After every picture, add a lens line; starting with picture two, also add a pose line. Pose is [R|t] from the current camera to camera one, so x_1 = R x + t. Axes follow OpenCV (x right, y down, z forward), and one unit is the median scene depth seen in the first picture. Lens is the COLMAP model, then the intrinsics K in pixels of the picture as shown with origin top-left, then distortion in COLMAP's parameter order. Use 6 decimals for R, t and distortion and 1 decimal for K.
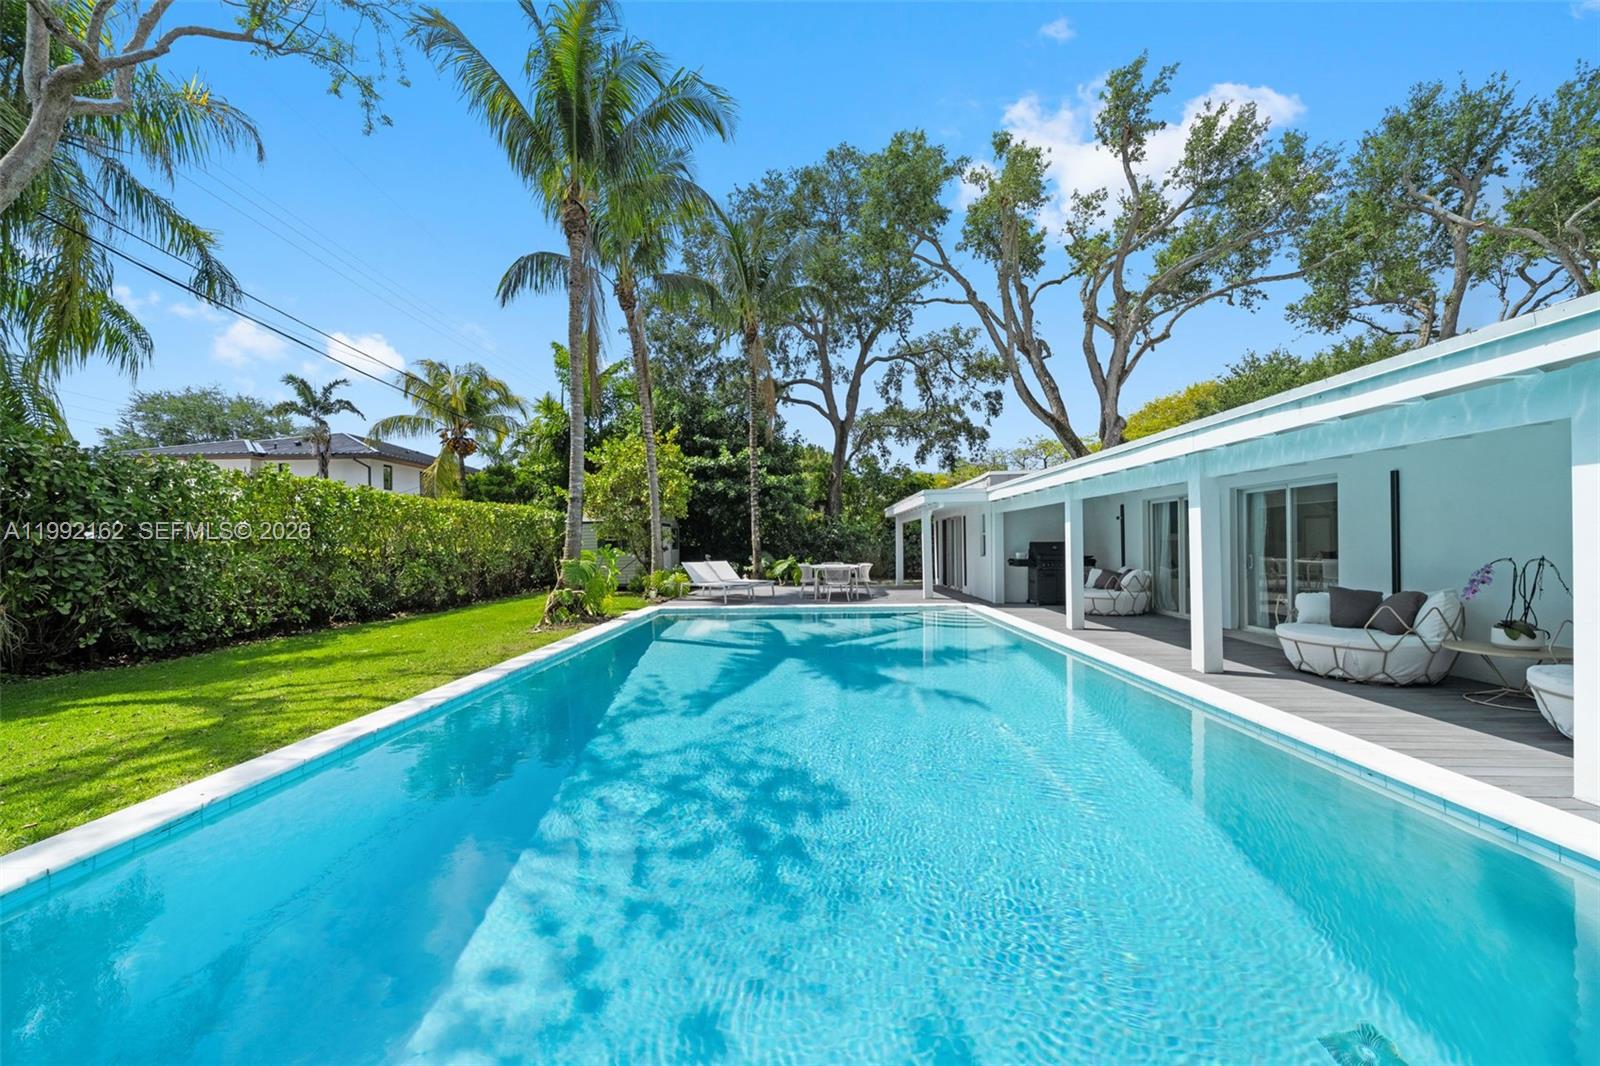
lens RADIAL K [[625.1, 0, 801.2], [0, 625.1, 541.6], [0, 0, 1]] dist [0.003574, -0.000987]
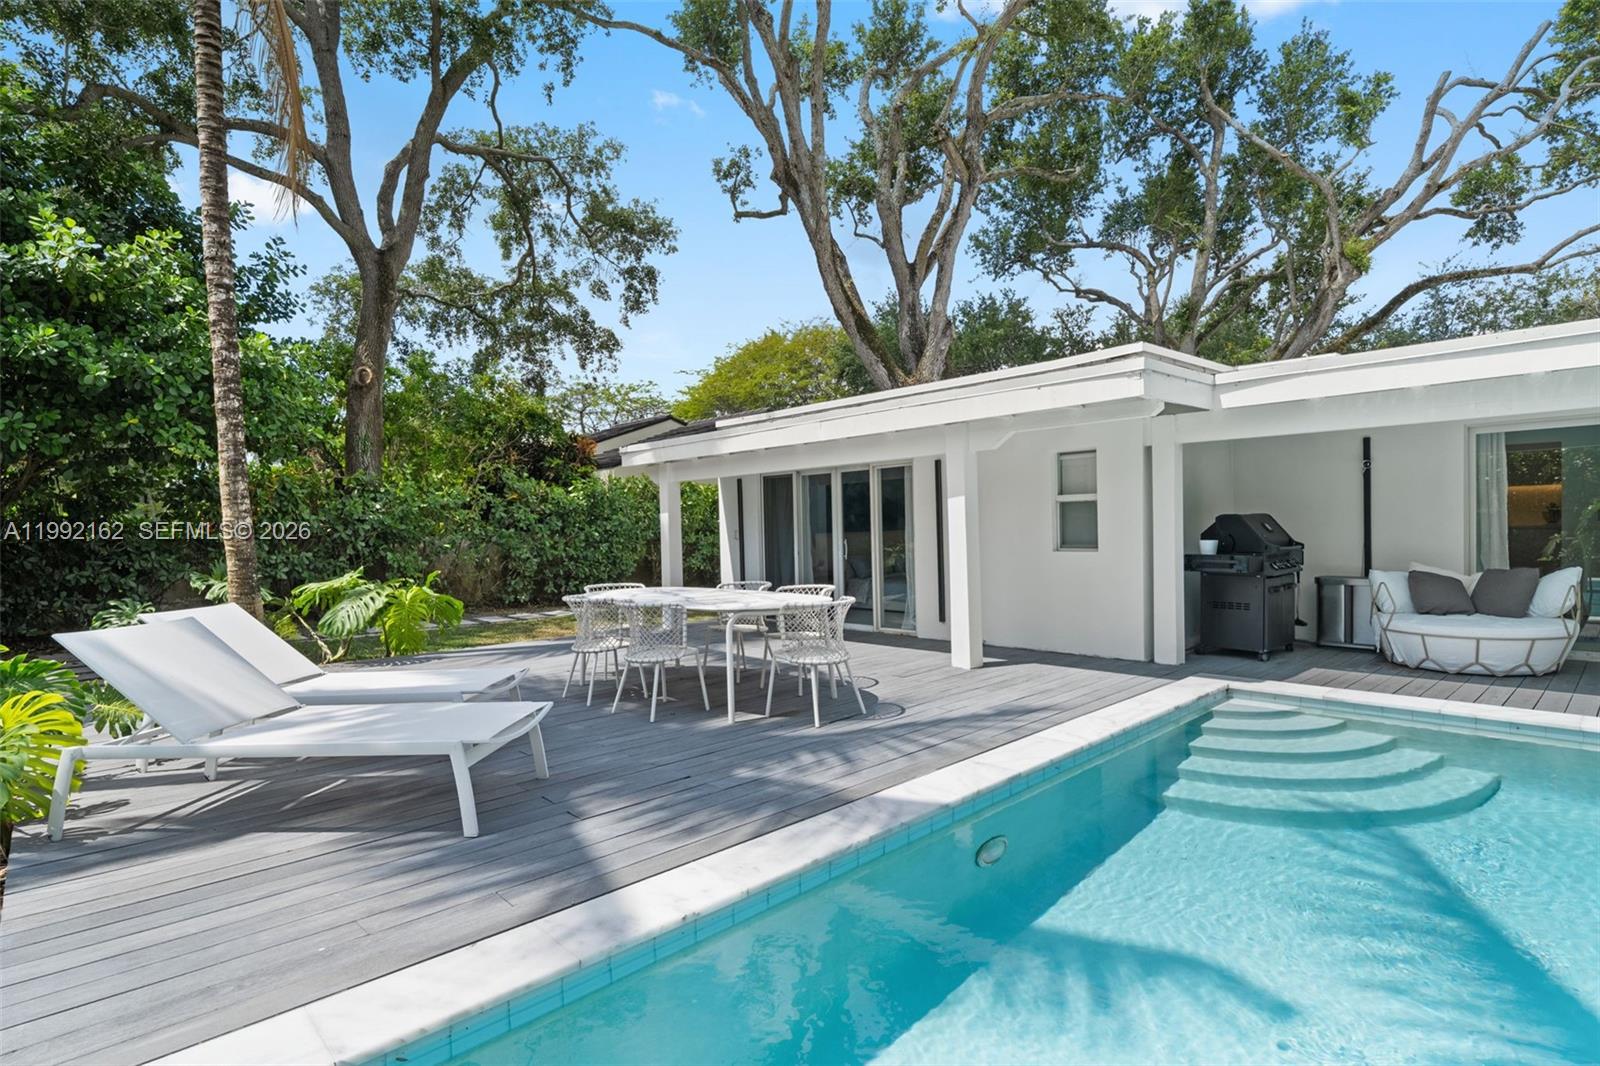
lens RADIAL K [[803.9, 0, 805.0], [0, 803.9, 541.1], [0, 0, 1]] dist [0.008856, -0.001604]
pose [[0.716499, -0.020405, 0.697290, -0.137843], [0.014100, 0.999792, 0.014769, 0.003771], [-0.697446, -0.000750, 0.716637, 0.473621]]
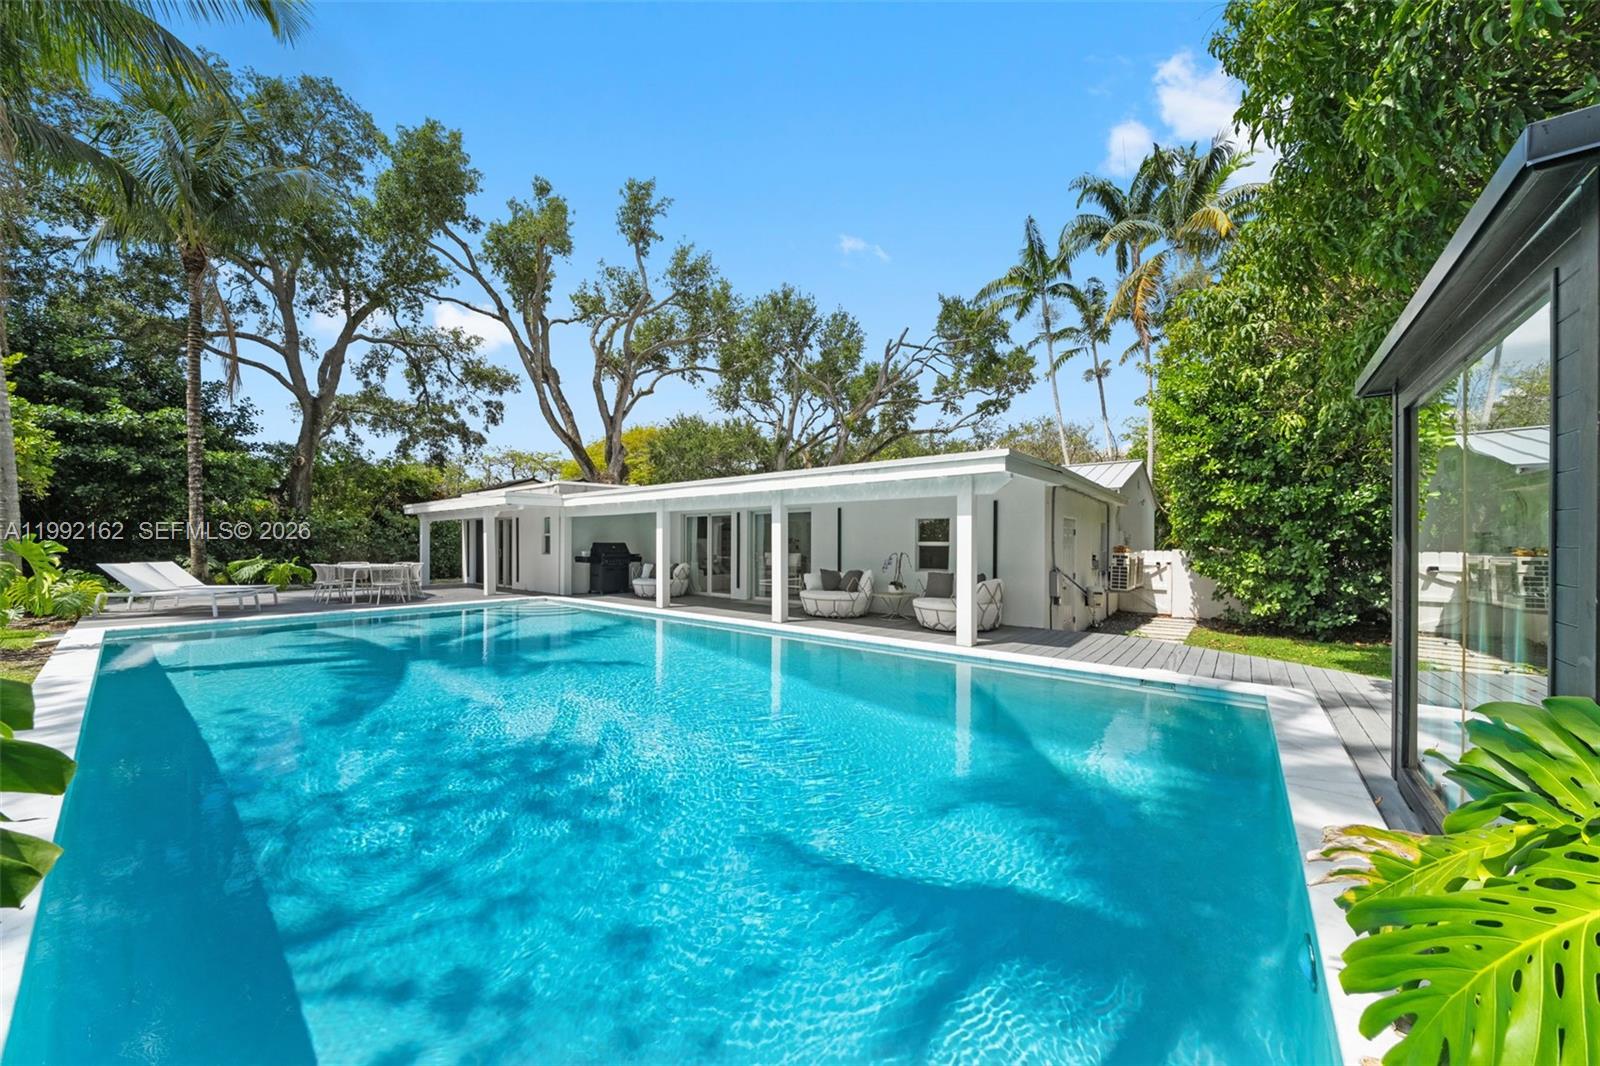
lens RADIAL K [[549.7, 0, 800.8], [0, 549.7, 545.5], [0, 0, 1]] dist [0.002235, 0.000044]
pose [[0.618007, 0.014647, 0.786036, -0.133382], [-0.015485, 0.999859, -0.006456, 0.003803], [-0.786020, -0.008182, 0.618147, 0.013893]]
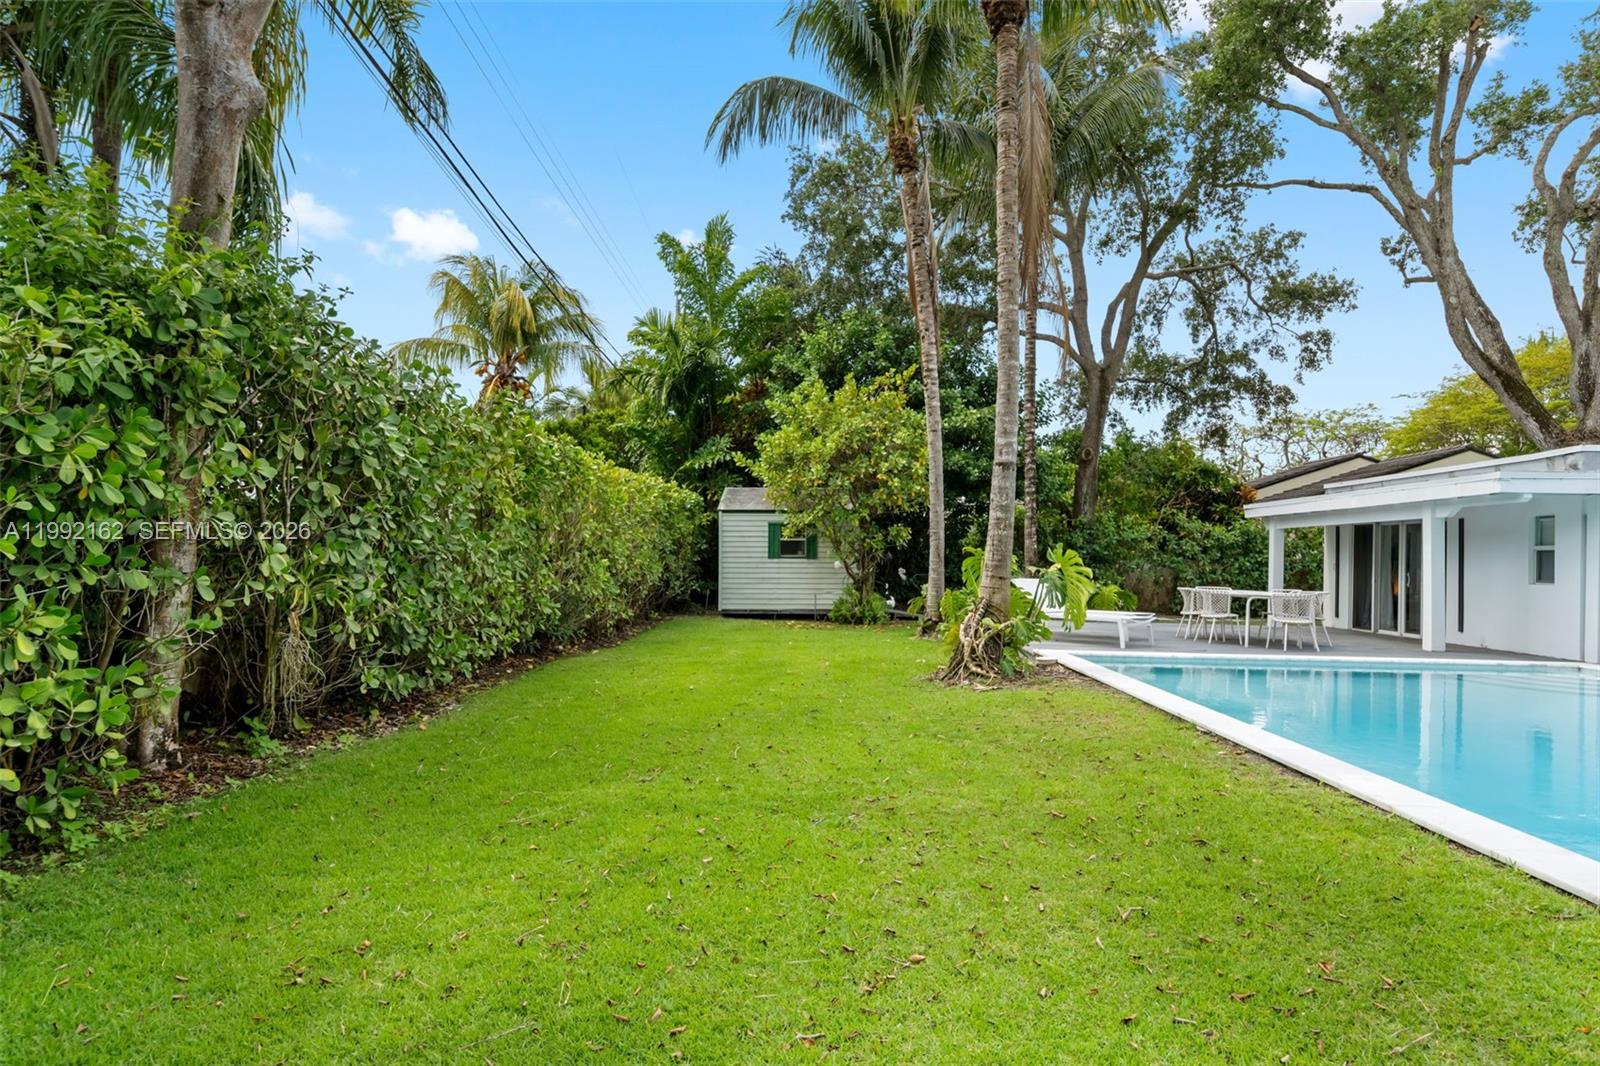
lens RADIAL K [[911.3, 0, 802.7], [0, 911.3, 553.0], [0, 0, 1]] dist [-0.003198, 0.004066]
pose [[0.999410, 0.033158, -0.008981, -0.272002], [-0.033169, 0.999449, -0.001173, 0.011343], [0.008937, 0.001470, 0.999959, 0.065449]]
